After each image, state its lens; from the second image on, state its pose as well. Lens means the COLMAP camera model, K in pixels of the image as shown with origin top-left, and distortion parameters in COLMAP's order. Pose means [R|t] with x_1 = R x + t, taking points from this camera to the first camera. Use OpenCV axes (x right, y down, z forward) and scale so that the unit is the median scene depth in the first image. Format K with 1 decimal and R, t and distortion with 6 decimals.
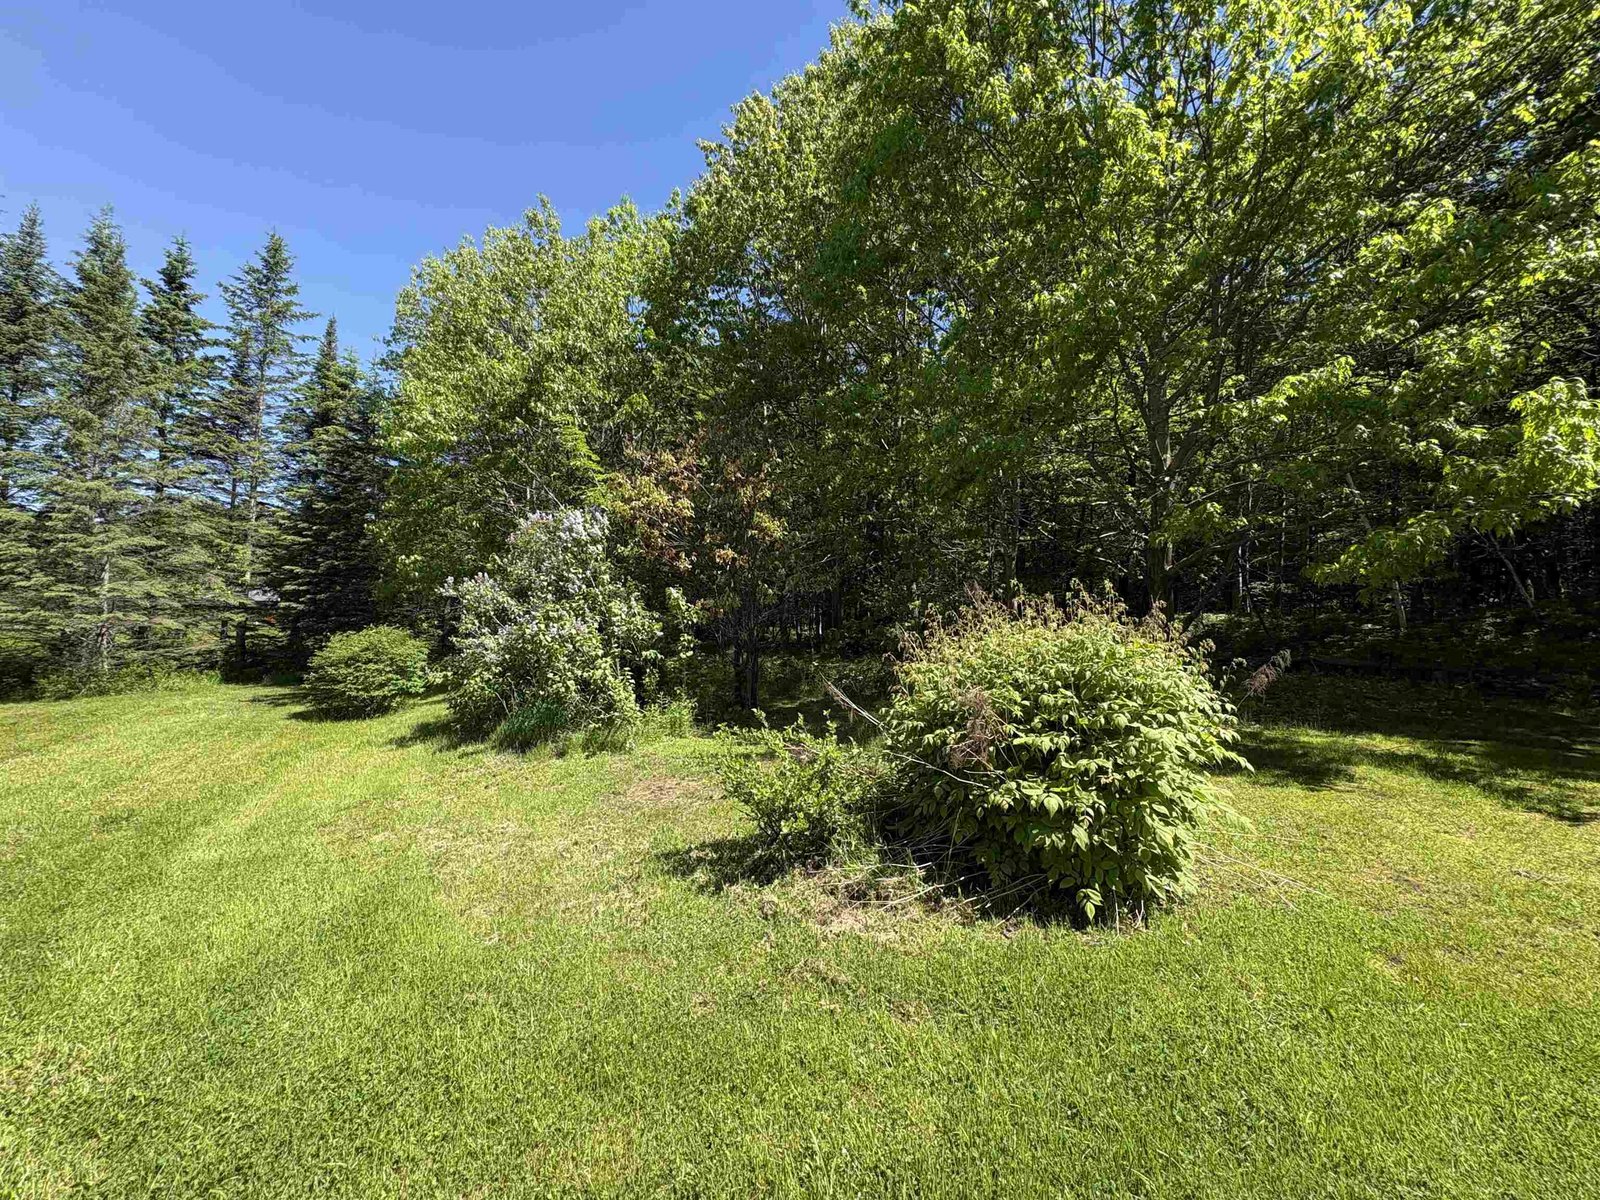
lens RADIAL K [[636.5, 0, 800.8], [0, 636.5, 598.1], [0, 0, 1]] dist [0.003133, -0.000294]
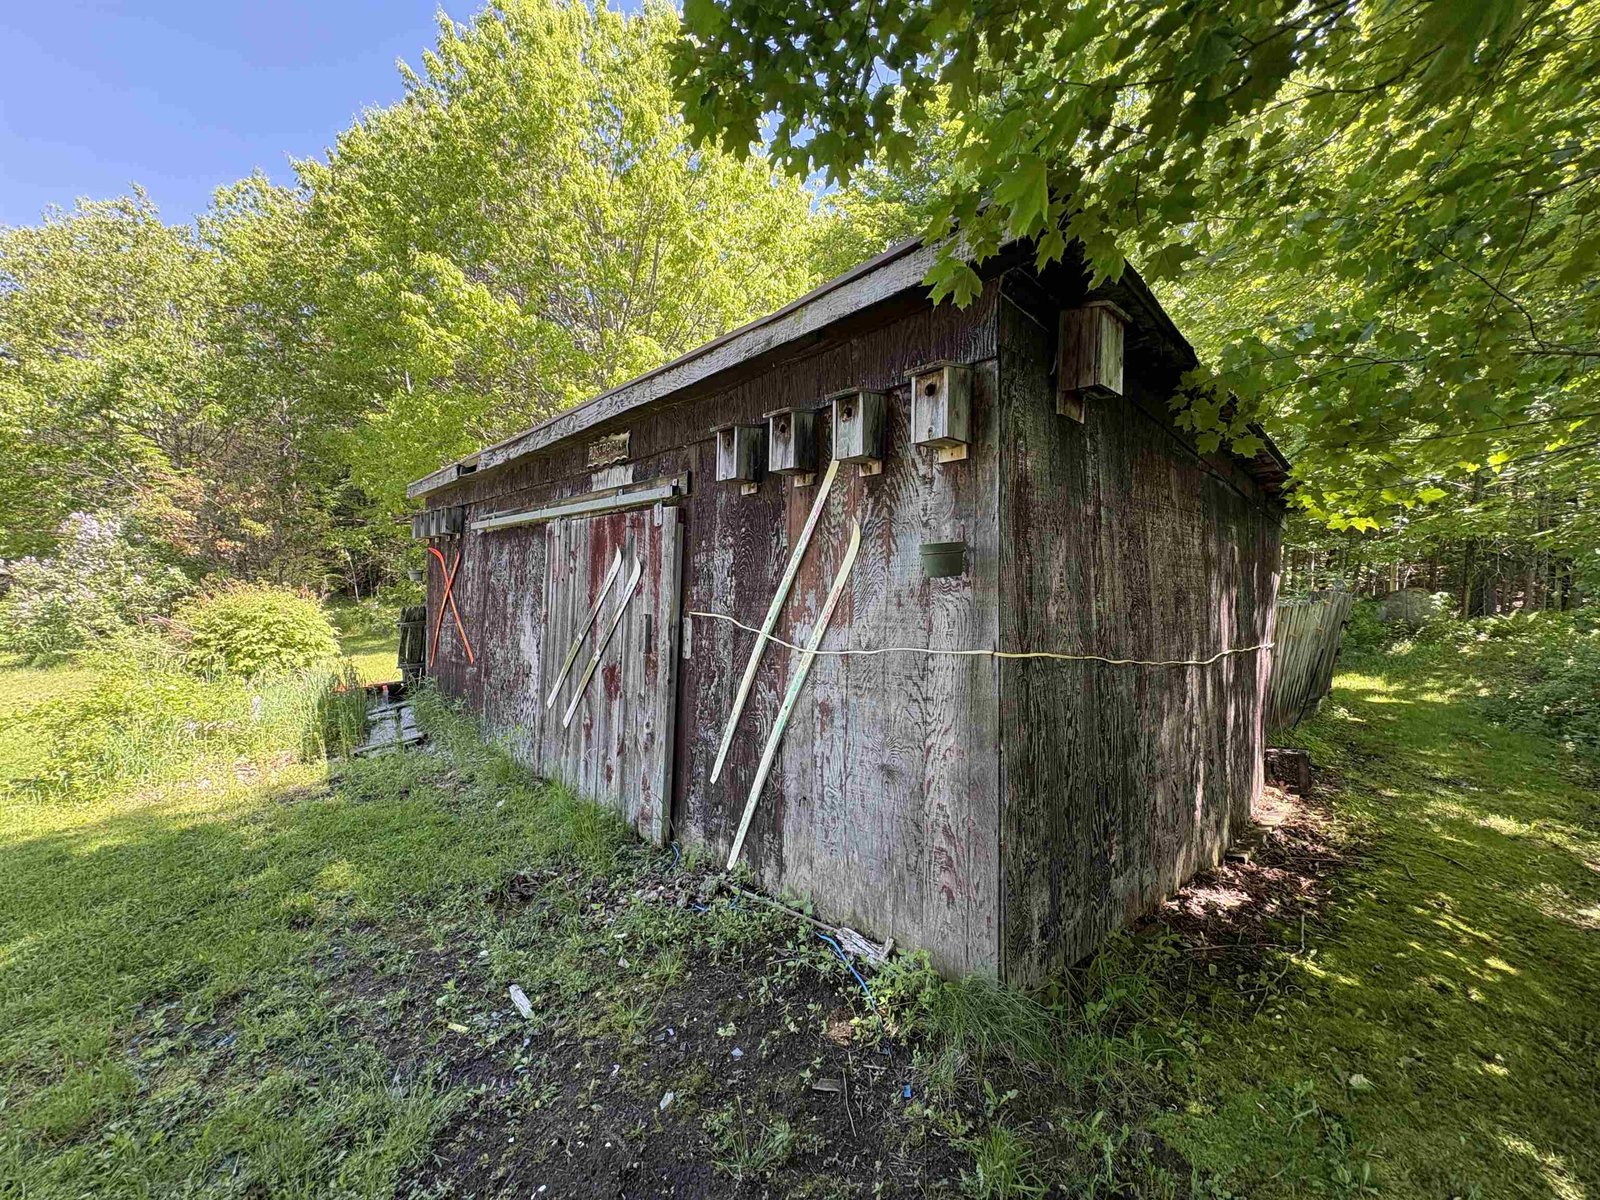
lens RADIAL K [[636.5, 0, 799.8], [0, 636.5, 599.1], [0, 0, 1]] dist [0.003133, -0.000294]
pose [[0.956343, -0.029601, 0.290744, 0.641931], [0.004890, 0.996339, 0.085352, -0.048733], [-0.292206, -0.080204, 0.952986, -0.785048]]
